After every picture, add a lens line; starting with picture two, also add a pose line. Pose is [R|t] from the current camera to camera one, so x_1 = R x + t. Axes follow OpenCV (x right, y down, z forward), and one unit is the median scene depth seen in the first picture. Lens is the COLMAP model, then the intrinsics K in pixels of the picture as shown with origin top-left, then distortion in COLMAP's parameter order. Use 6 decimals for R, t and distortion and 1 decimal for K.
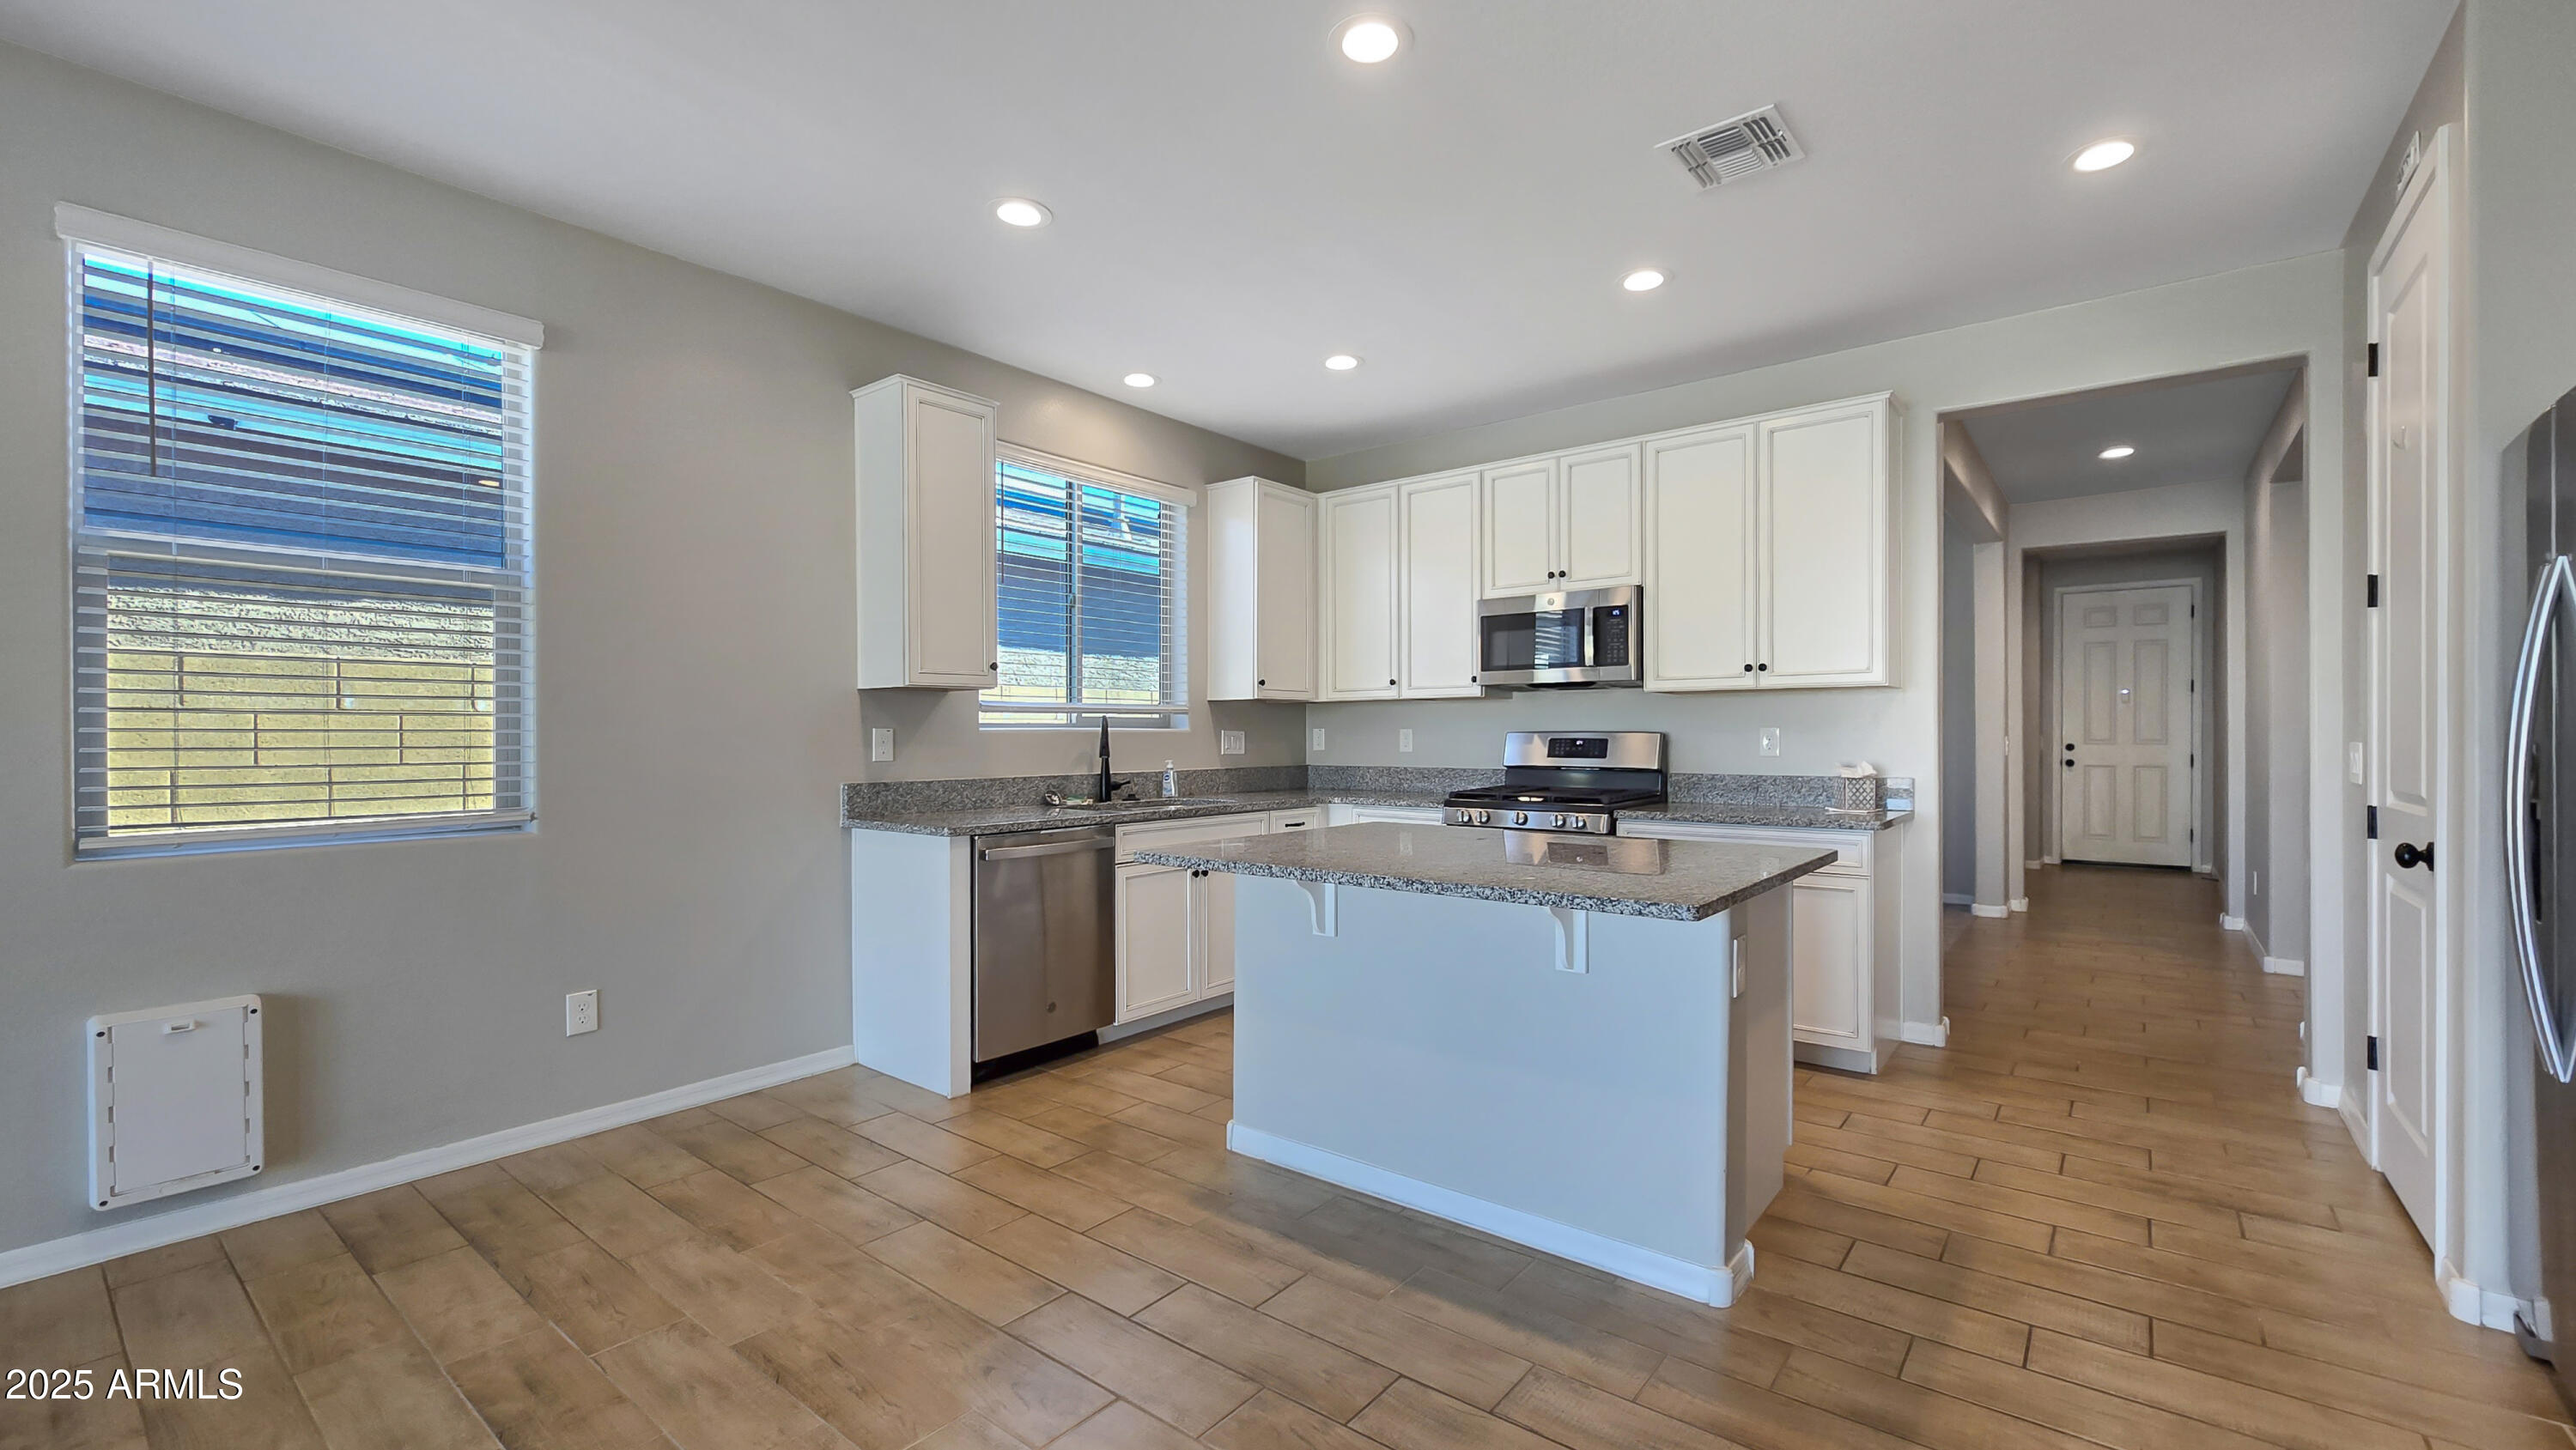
lens RADIAL K [[1057.6, 0, 1288.0], [0, 1057.6, 725.0], [0, 0, 1]] dist [-0.000480, -0.000067]
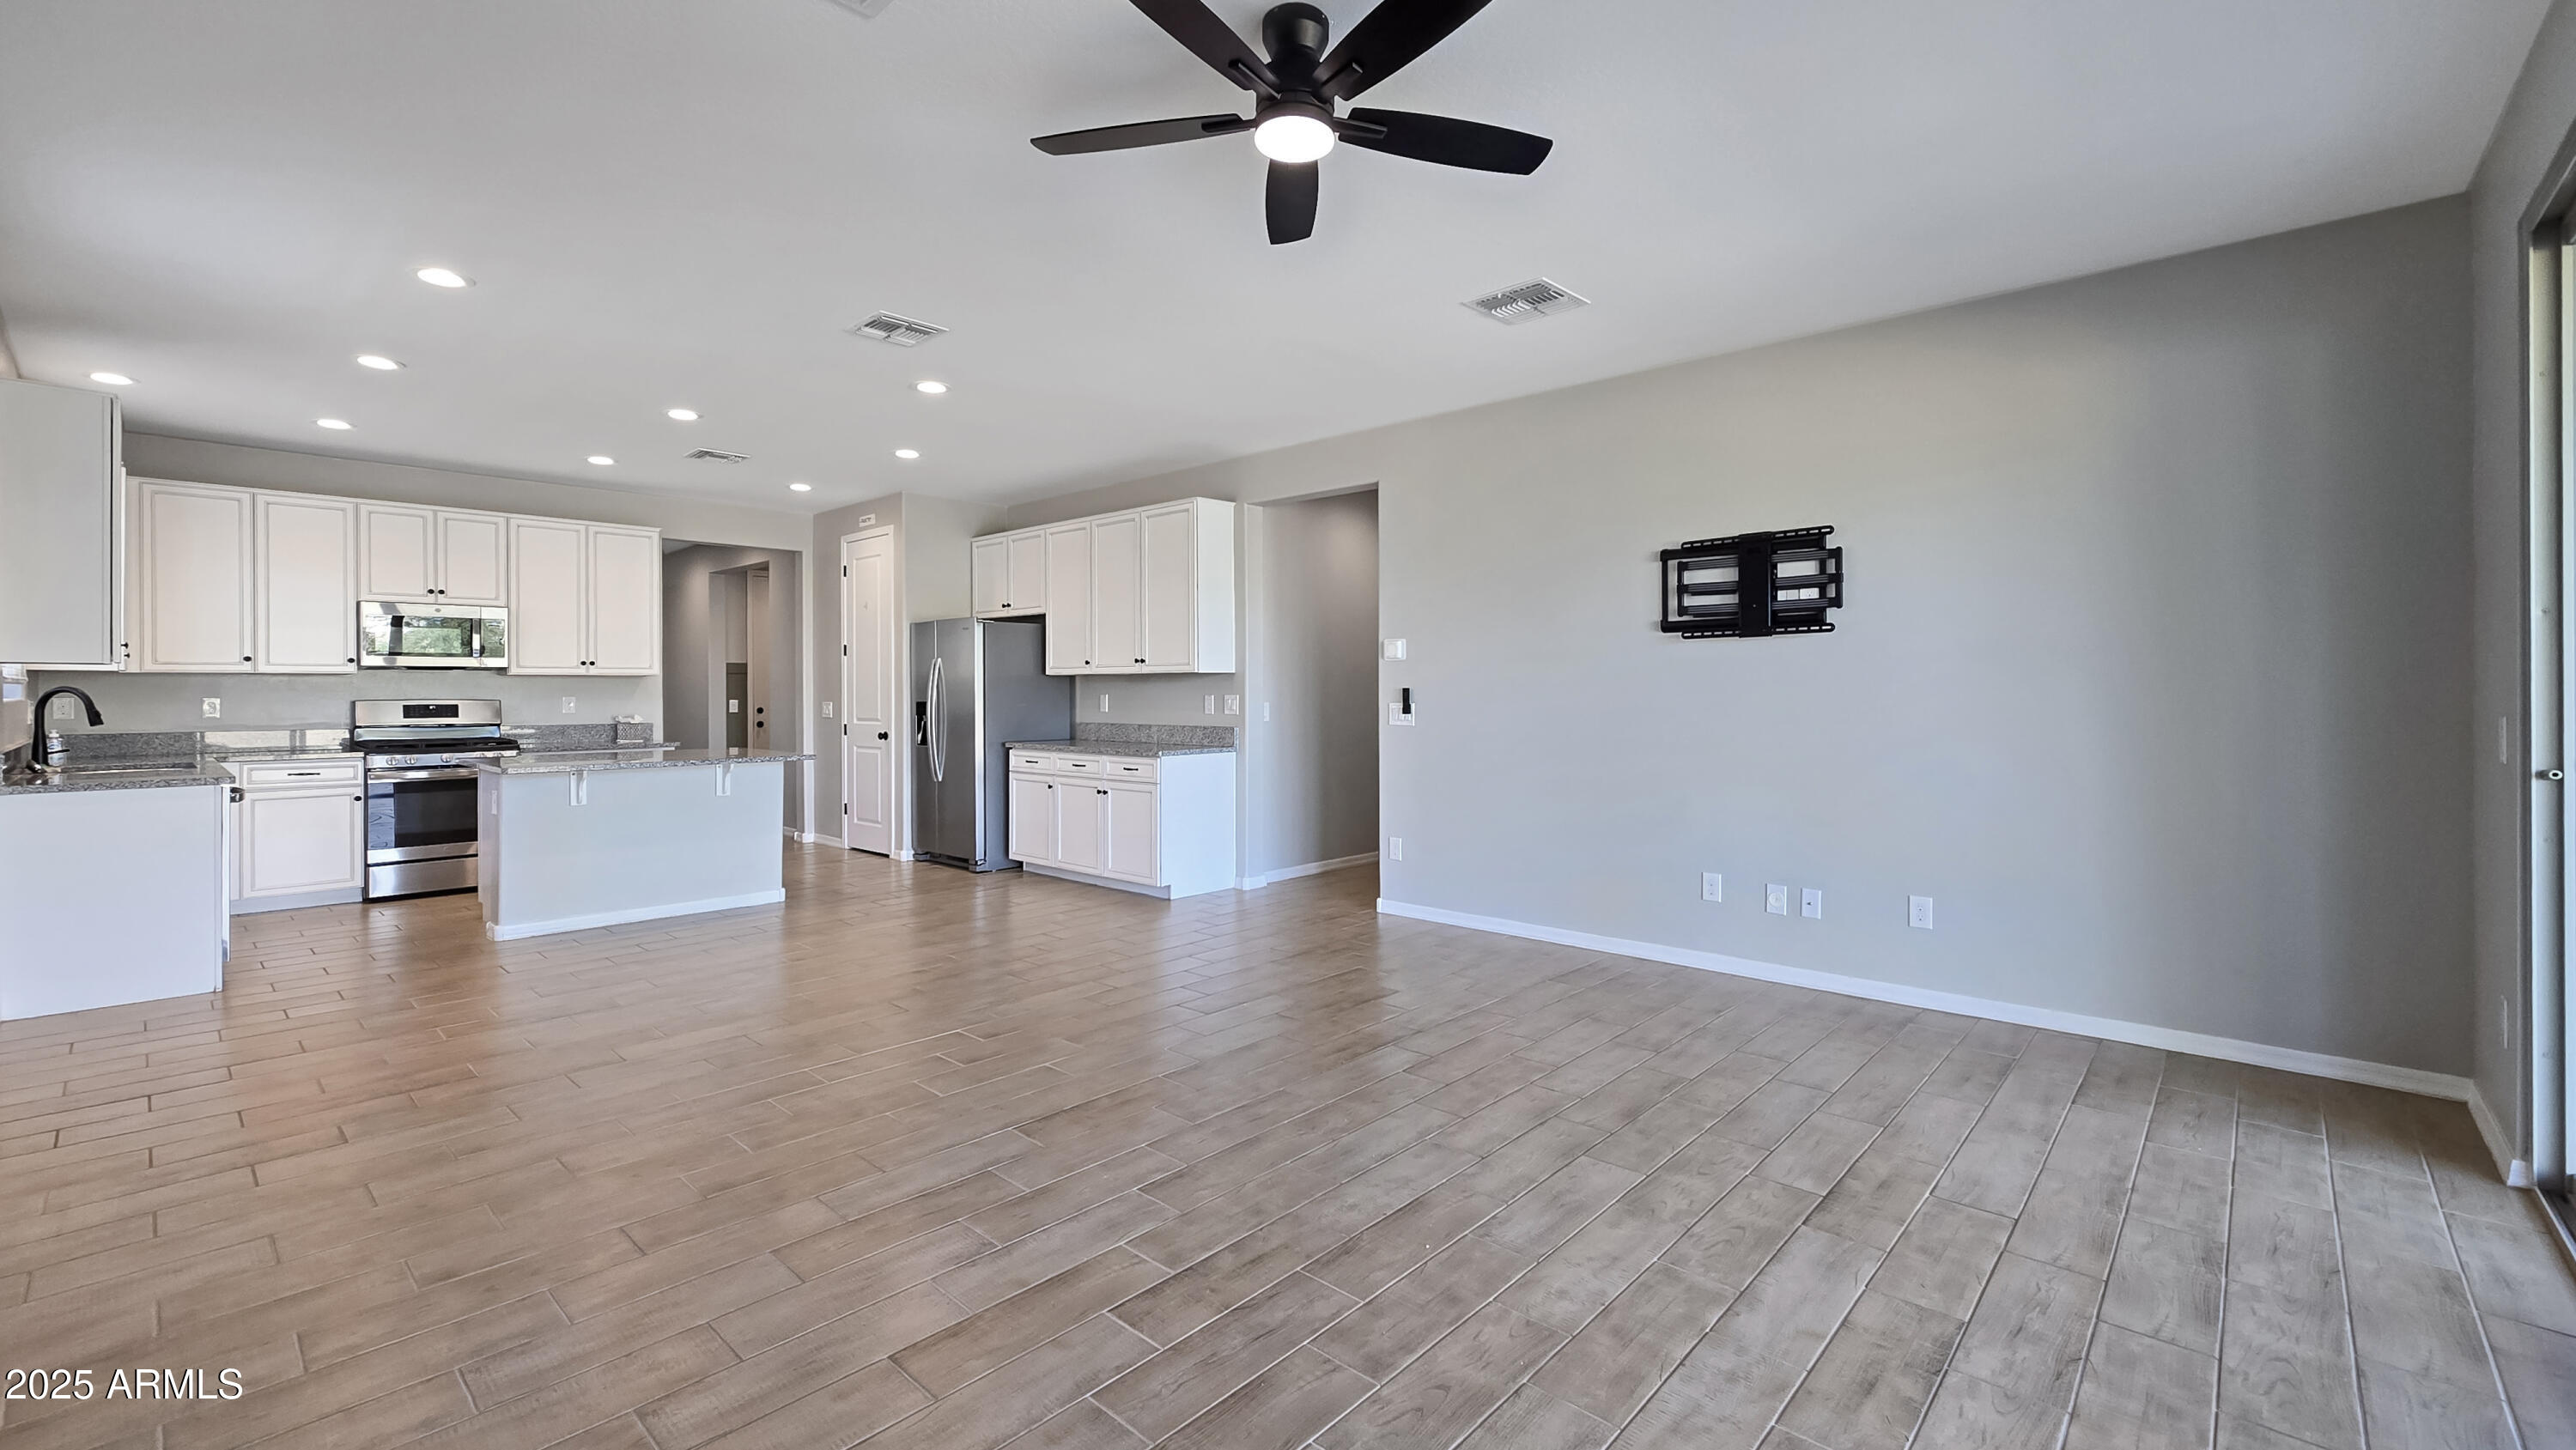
lens RADIAL K [[1057.6, 0, 1288.0], [0, 1057.6, 725.0], [0, 0, 1]] dist [-0.000480, -0.000067]
pose [[0.085552, -0.027710, 0.995948, -0.988523], [-0.004233, 0.999594, 0.028175, -0.004605], [-0.996325, -0.006626, 0.085400, -0.262040]]
